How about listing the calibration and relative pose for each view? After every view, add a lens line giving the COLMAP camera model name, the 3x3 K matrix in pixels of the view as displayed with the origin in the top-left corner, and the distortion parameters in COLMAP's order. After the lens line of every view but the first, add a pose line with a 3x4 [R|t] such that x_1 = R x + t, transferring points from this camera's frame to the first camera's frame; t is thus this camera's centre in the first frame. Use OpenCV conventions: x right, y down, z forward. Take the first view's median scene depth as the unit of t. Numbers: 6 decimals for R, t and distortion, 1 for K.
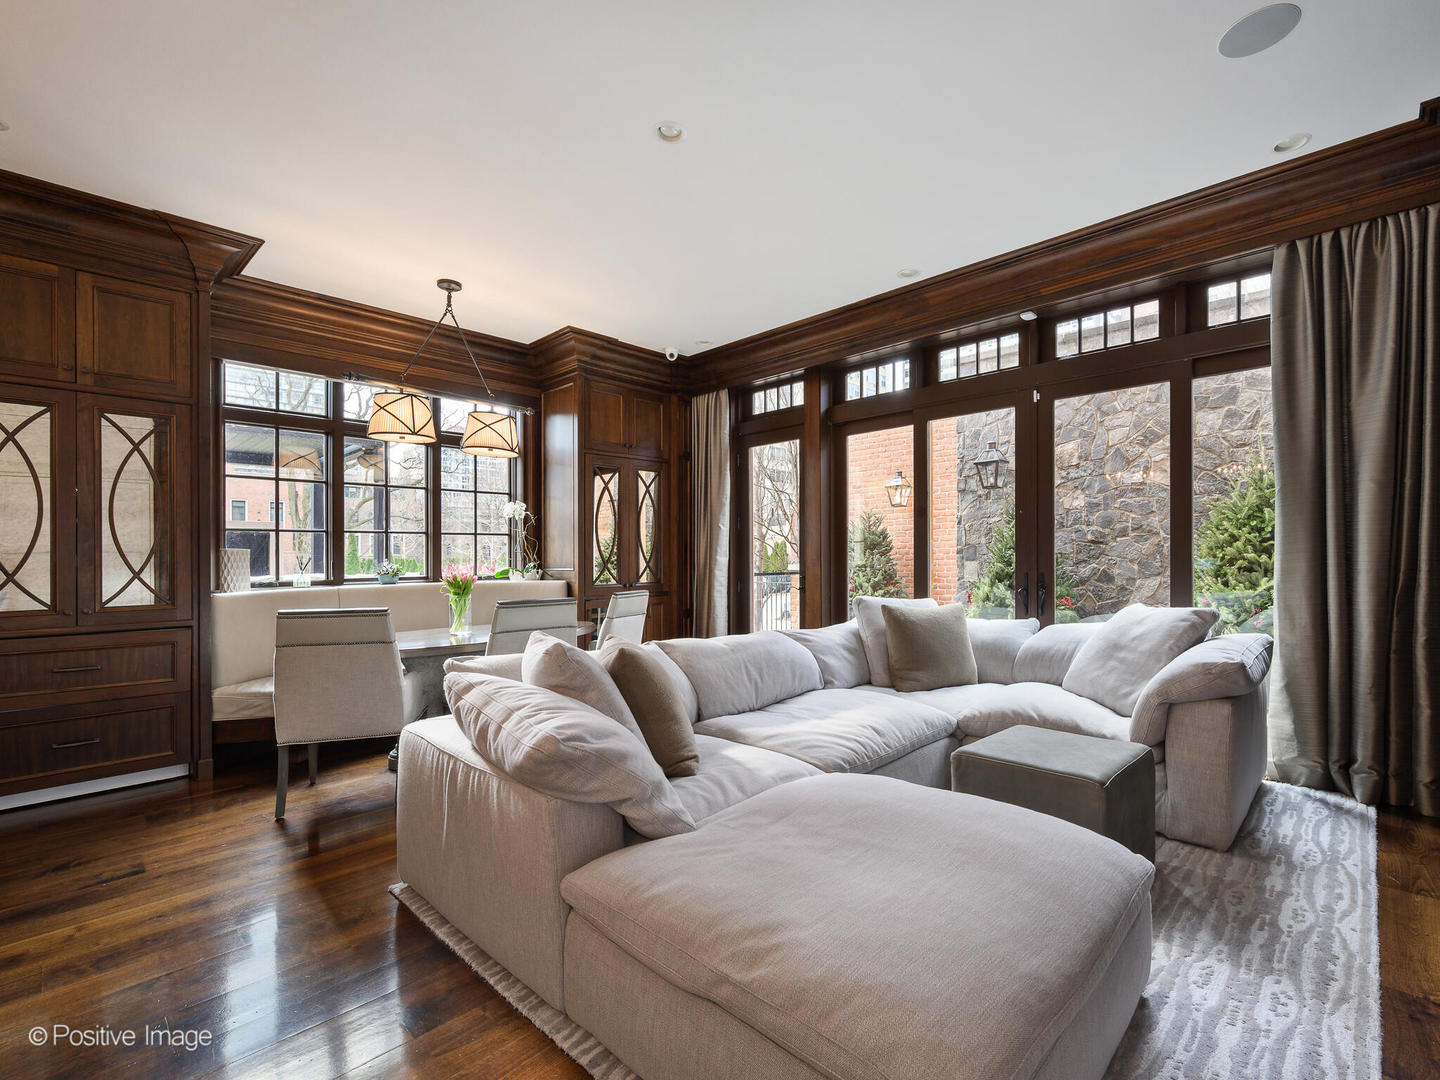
lens RADIAL K [[676.8, 0, 713.9], [0, 676.8, 562.3], [0, 0, 1]] dist [-0.003099, -0.000718]
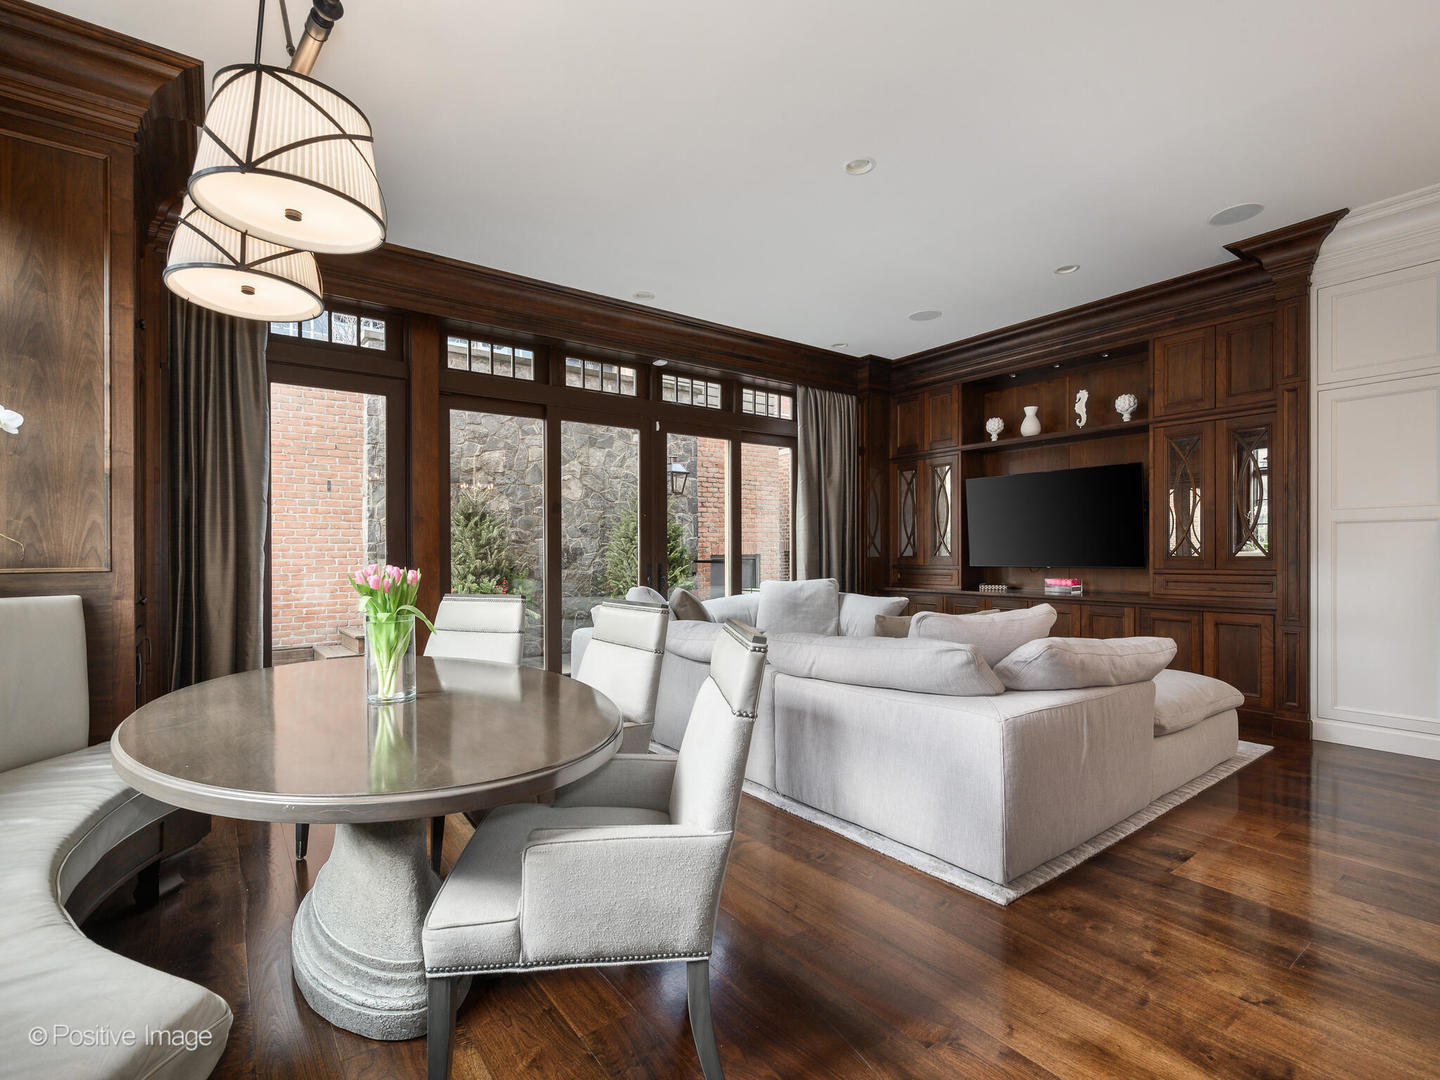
lens RADIAL K [[672.7, 0, 732.3], [0, 672.7, 562.3], [0, 0, 1]] dist [-0.002205, -0.000234]
pose [[0.146028, 0.001655, 0.989279, -0.628049], [0.011963, 0.999923, -0.003439, 0.016962], [-0.989208, 0.012337, 0.145997, 0.547469]]
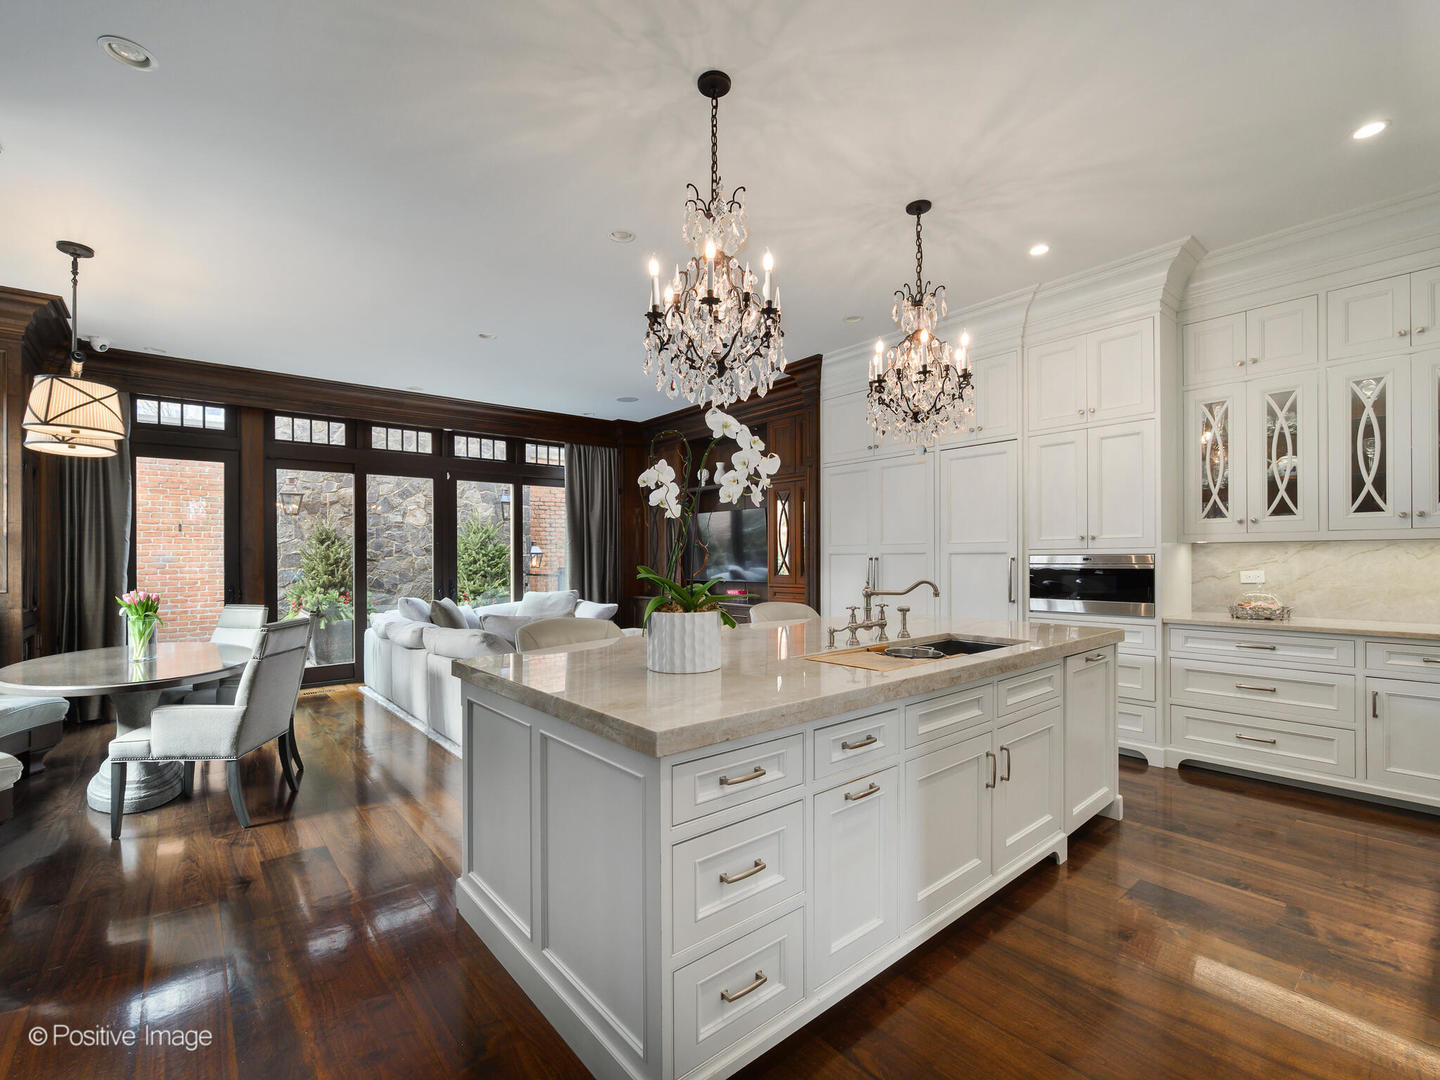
lens RADIAL K [[676.8, 0, 713.9], [0, 676.8, 562.3], [0, 0, 1]] dist [-0.003099, -0.000718]
pose [[0.130360, 0.006588, 0.991445, -0.924656], [0.016066, 0.999833, -0.008756, 0.000210], [-0.991337, 0.017070, 0.130232, 0.089500]]
